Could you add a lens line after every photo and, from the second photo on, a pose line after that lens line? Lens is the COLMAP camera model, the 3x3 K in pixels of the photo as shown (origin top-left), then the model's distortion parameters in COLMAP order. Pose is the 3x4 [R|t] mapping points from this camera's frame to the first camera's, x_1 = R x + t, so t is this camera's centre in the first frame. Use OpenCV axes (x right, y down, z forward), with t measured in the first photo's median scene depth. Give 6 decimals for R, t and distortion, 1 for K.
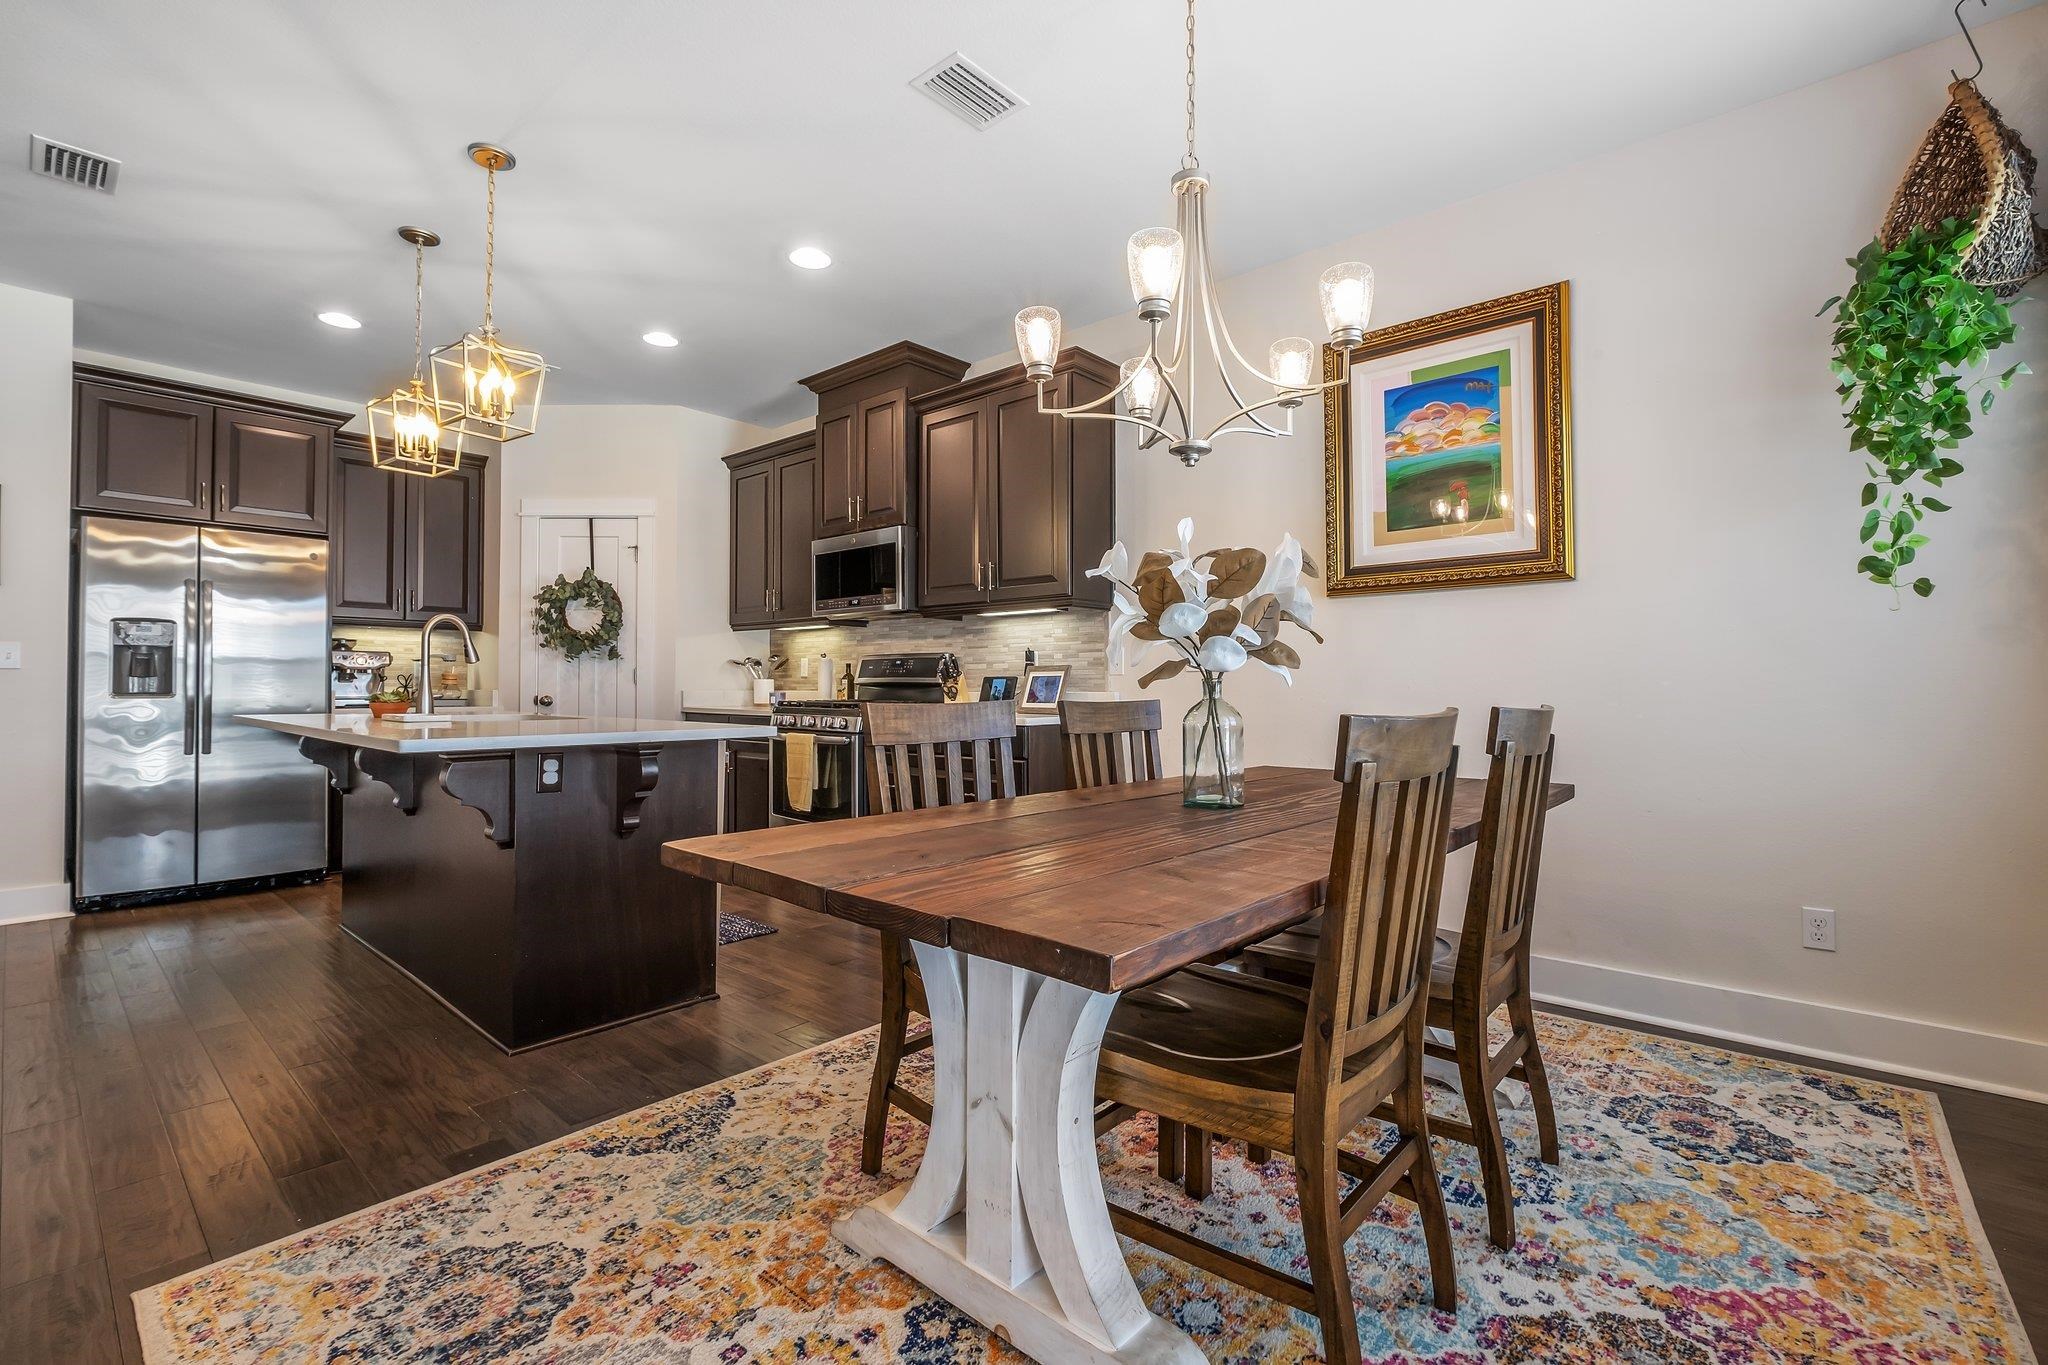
lens RADIAL K [[895.2, 0, 1032.7], [0, 895.2, 674.1], [0, 0, 1]] dist [-0.011490, 0.000594]
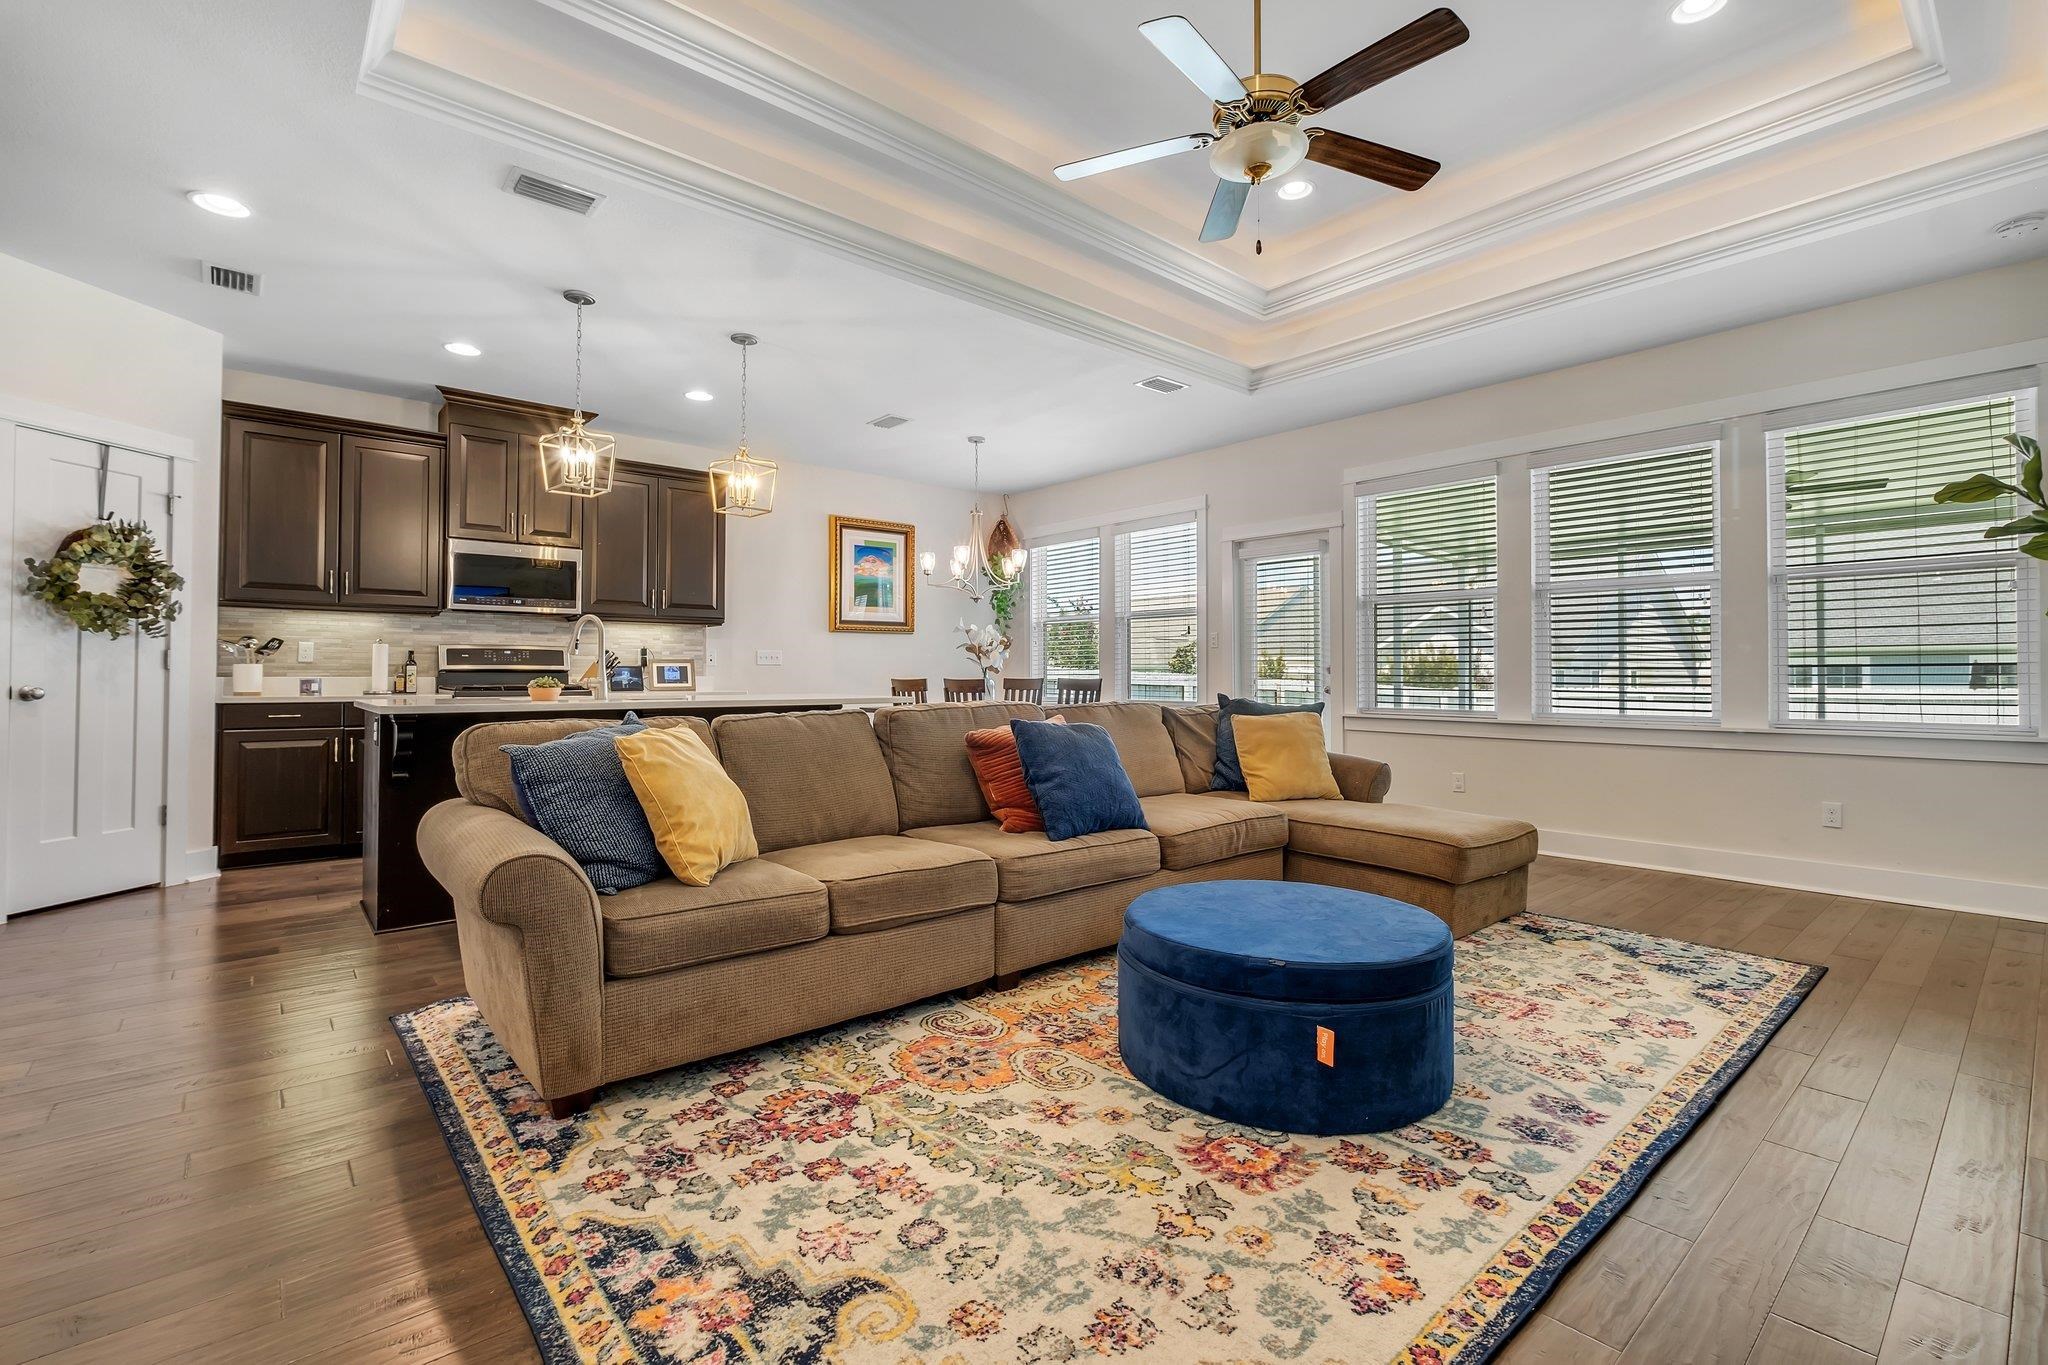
lens RADIAL K [[904.0, 0, 996.4], [0, 904.0, 654.3], [0, 0, 1]] dist [-0.007194, 0.001264]
pose [[0.169258, 0.018721, 0.985394, -1.414011], [-0.012517, 0.999780, -0.016845, 0.001444], [-0.985492, -0.009483, 0.169455, 0.181180]]
